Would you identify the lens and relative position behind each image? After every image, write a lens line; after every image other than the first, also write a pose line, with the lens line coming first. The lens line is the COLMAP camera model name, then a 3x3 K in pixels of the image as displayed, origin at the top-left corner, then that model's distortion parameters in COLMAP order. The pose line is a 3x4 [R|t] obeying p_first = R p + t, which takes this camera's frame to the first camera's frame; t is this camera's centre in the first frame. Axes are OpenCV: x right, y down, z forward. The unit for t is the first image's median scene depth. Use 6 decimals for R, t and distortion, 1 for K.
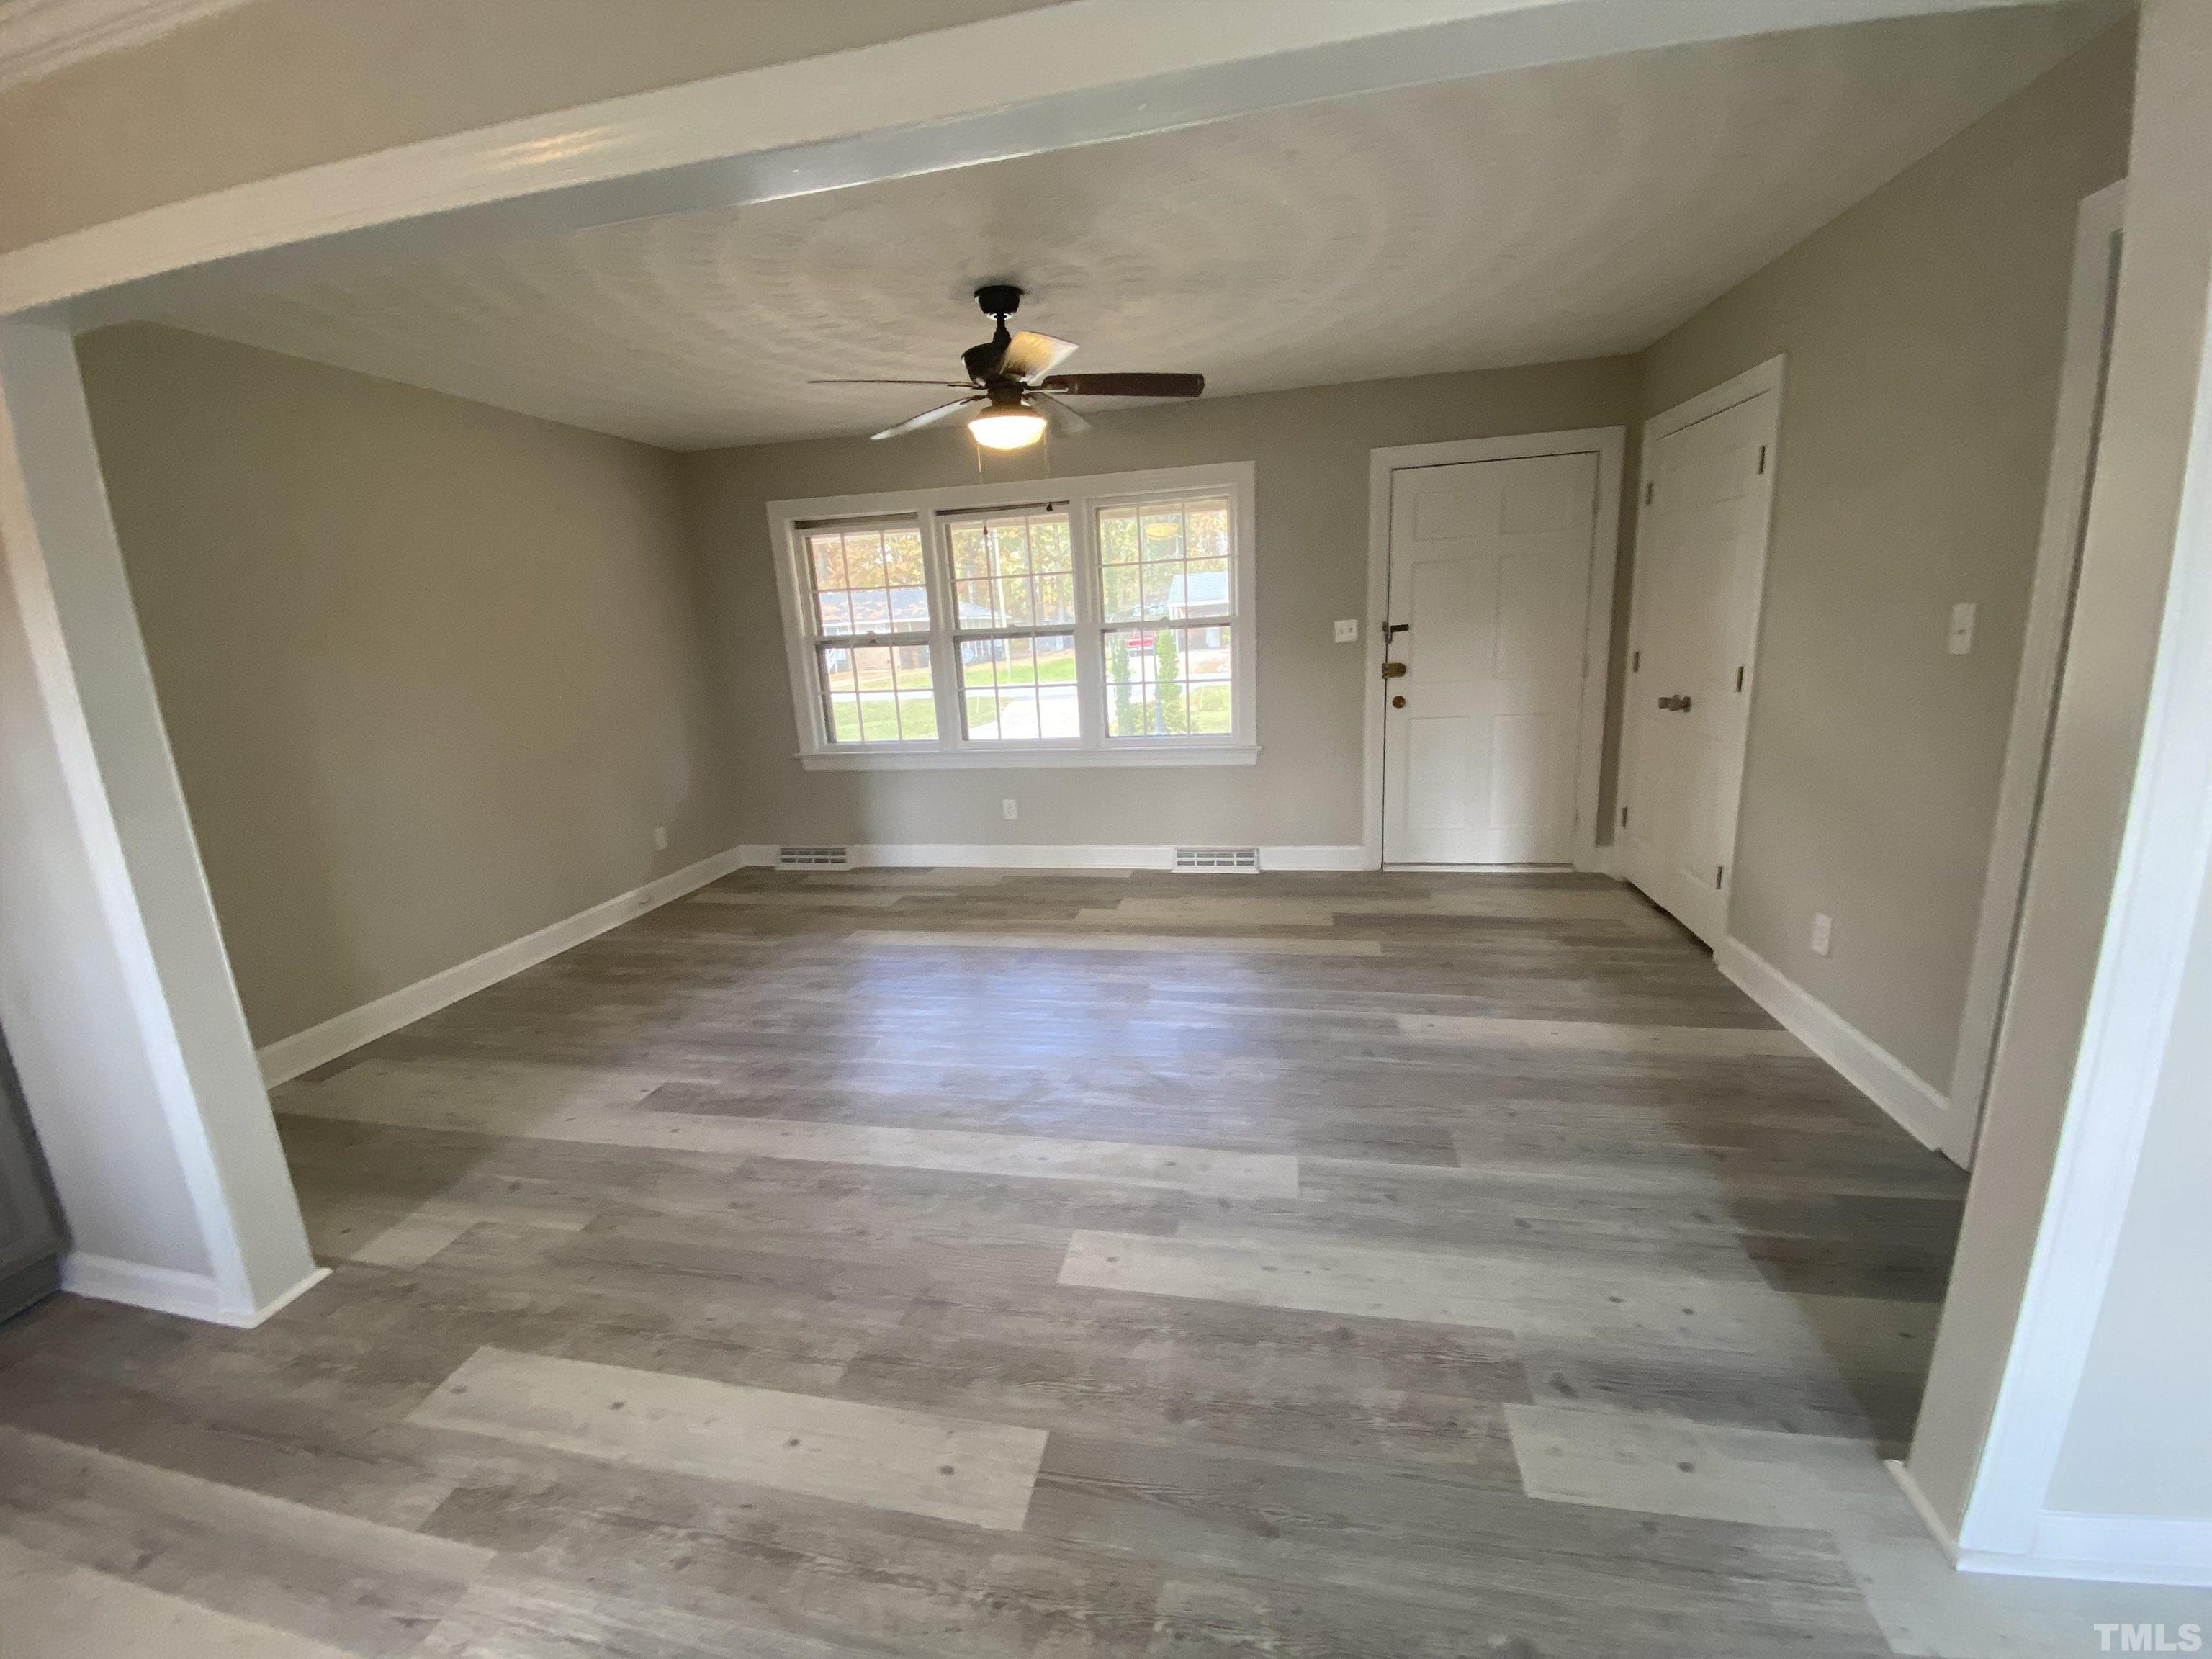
lens RADIAL K [[890.3, 0, 1096.3], [0, 890.3, 830.7], [0, 0, 1]] dist [0.029377, -0.026854]
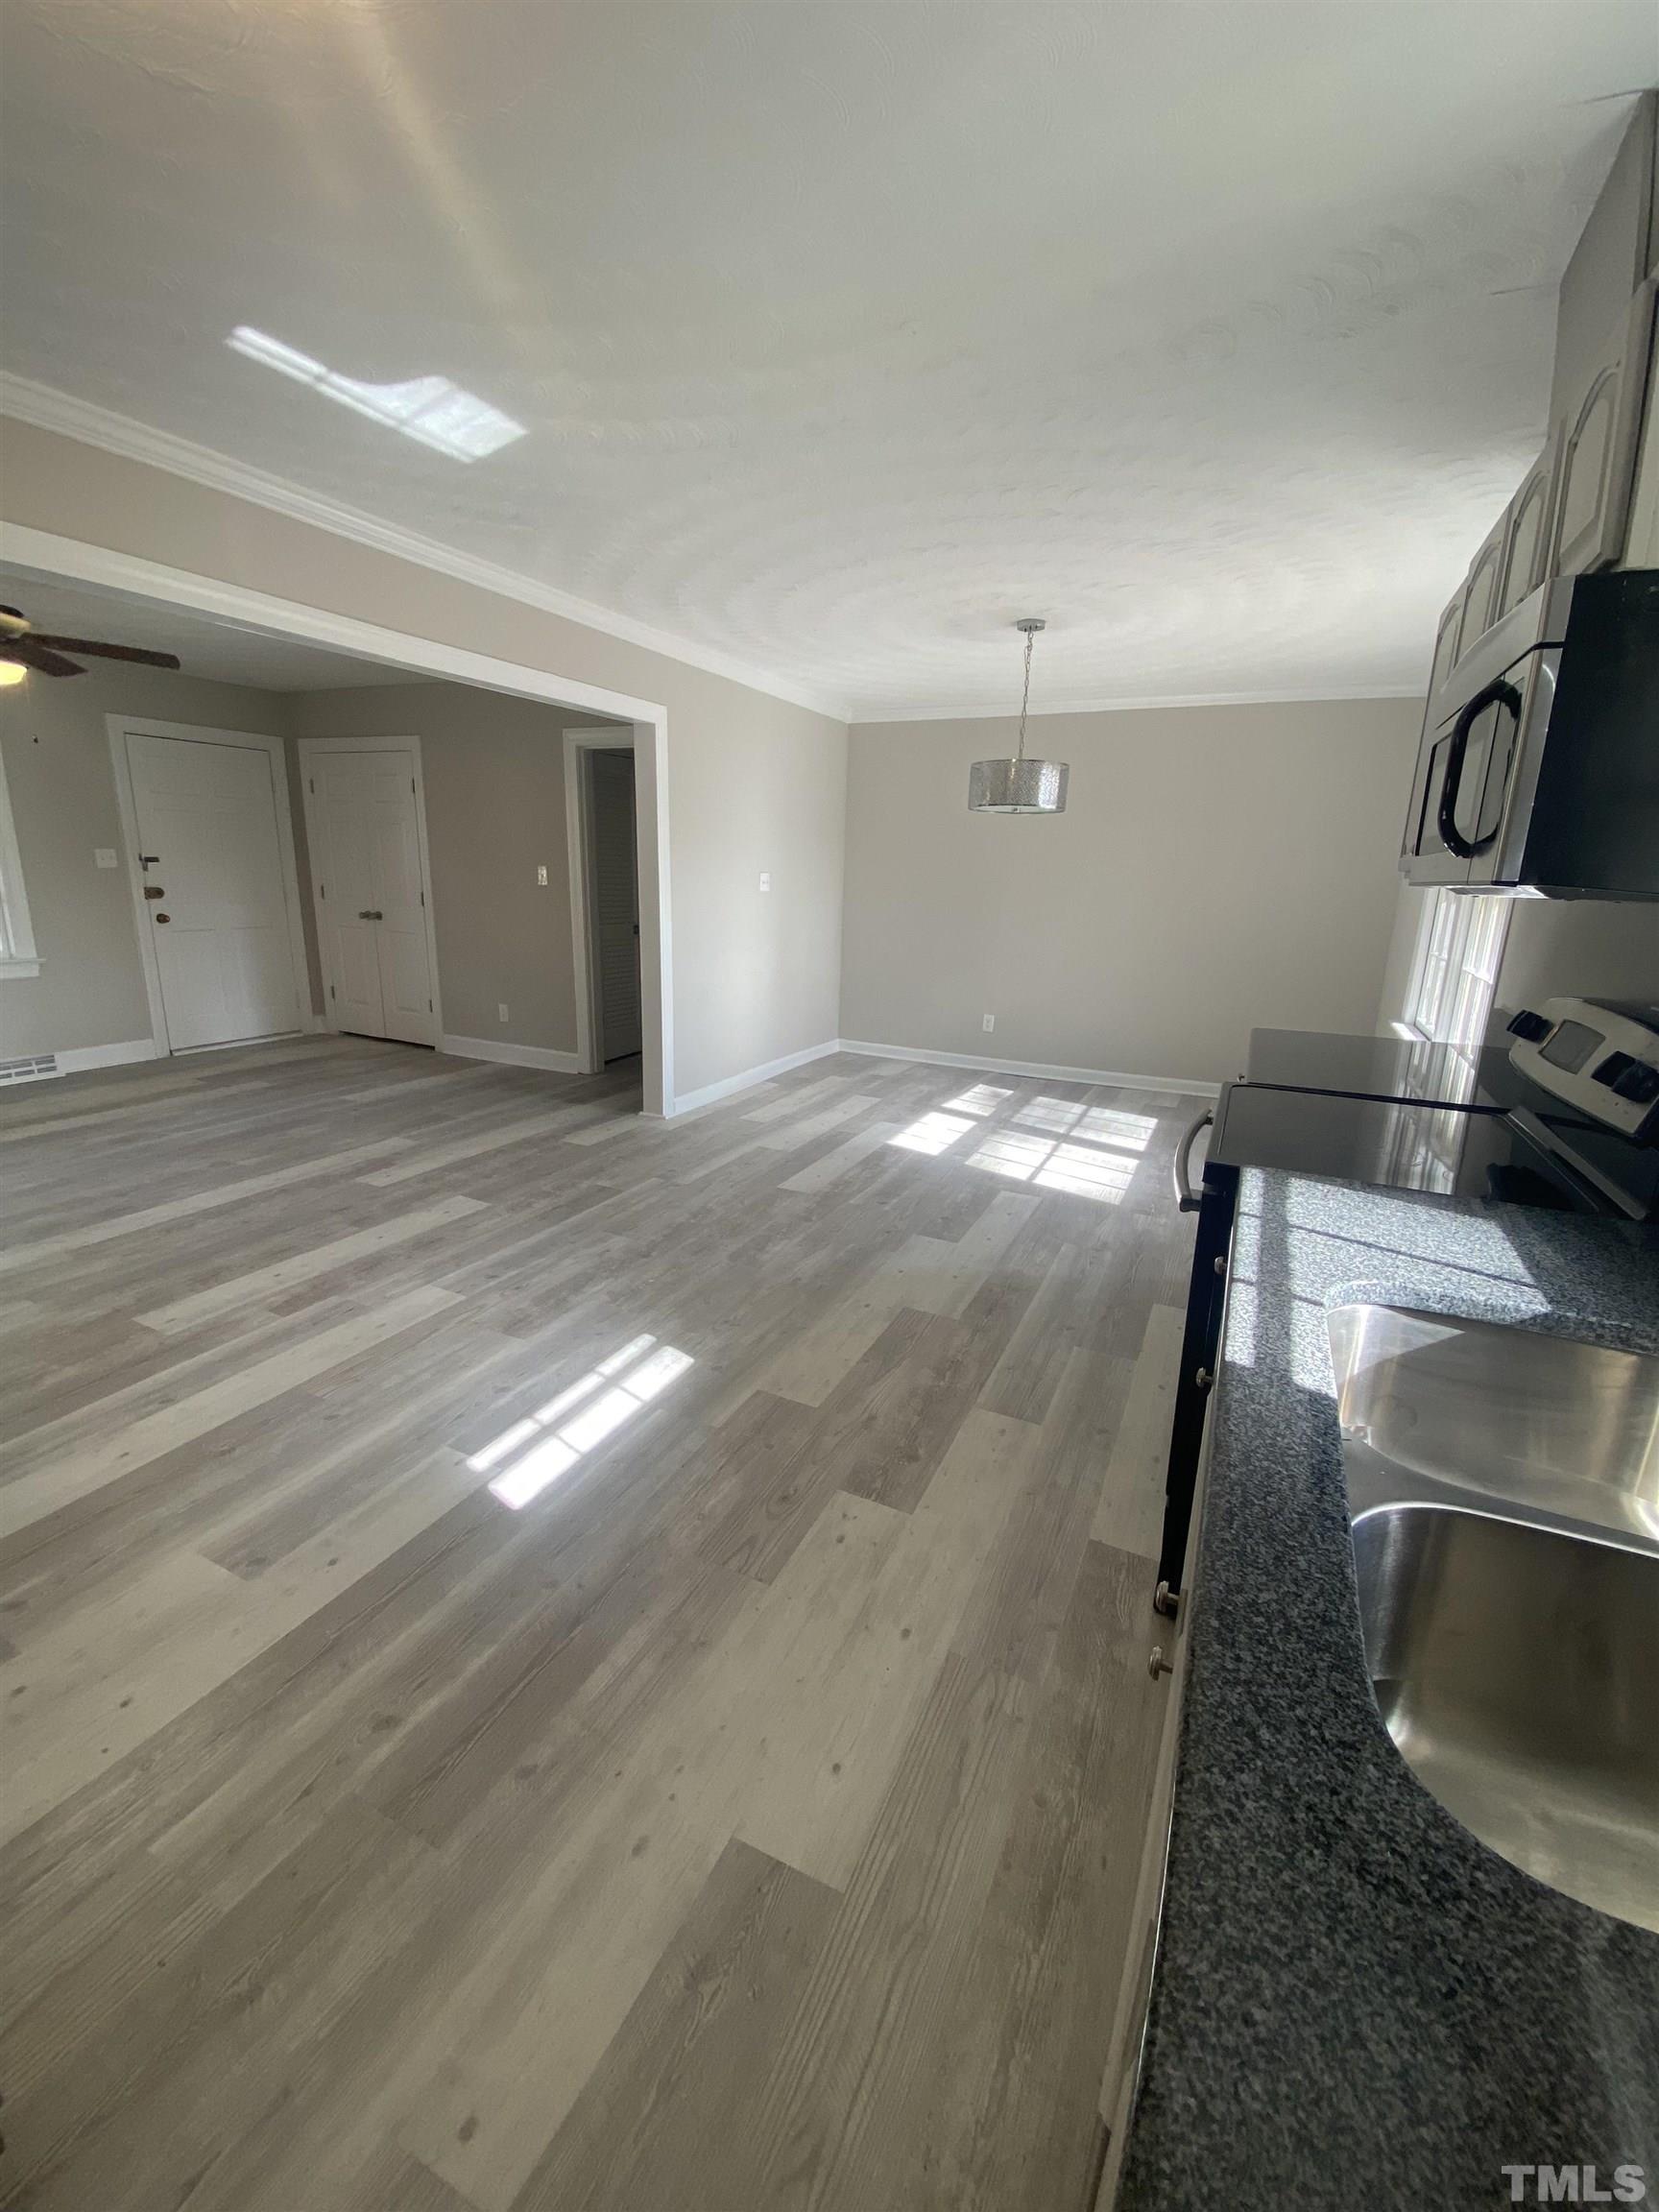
lens RADIAL K [[890.3, 0, 823.3], [0, 890.3, 1095.3], [0, 0, 1]] dist [0.029377, -0.026854]
pose [[0.241273, -0.177811, 0.954029, -0.904136], [0.178707, 0.974400, 0.136413, 0.121633], [-0.953861, 0.137578, 0.266872, -0.252928]]
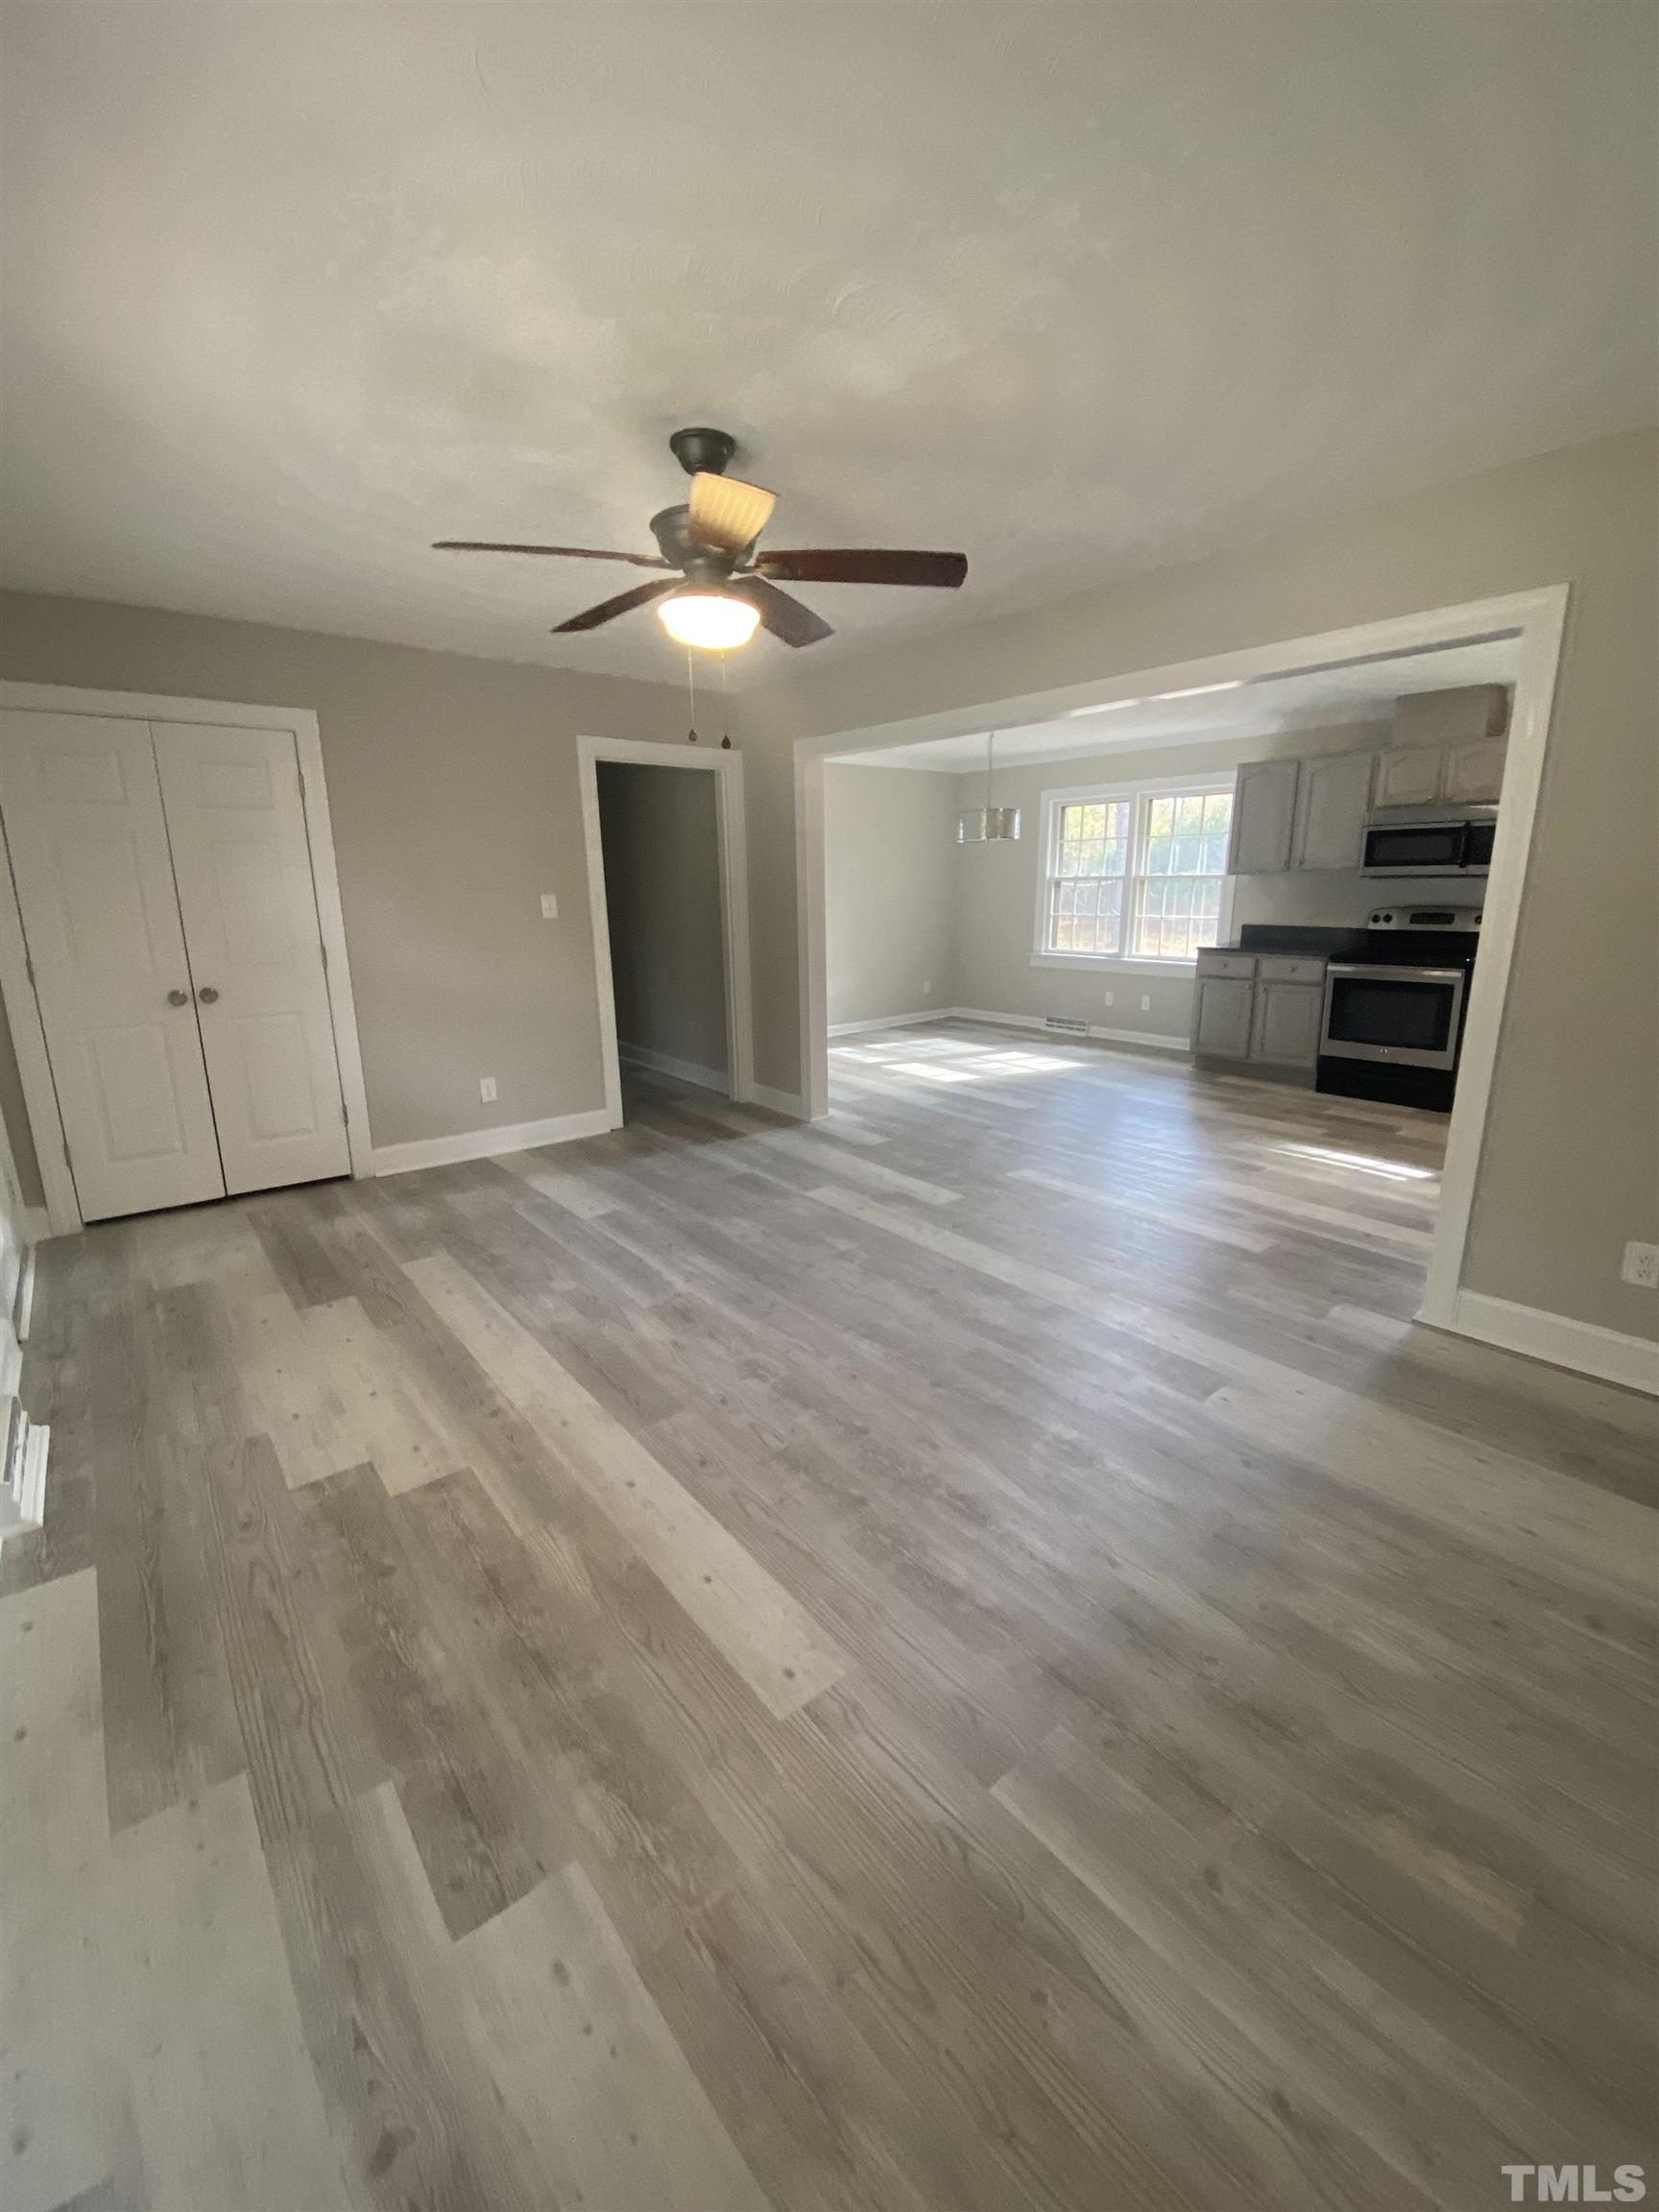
lens RADIAL K [[890.3, 0, 823.3], [0, 890.3, 1095.3], [0, 0, 1]] dist [0.029377, -0.026854]
pose [[-0.768415, -0.089270, 0.633695, -0.595007], [0.197423, 0.908858, 0.367426, -0.293254], [-0.608739, 0.407442, -0.680756, 1.392148]]
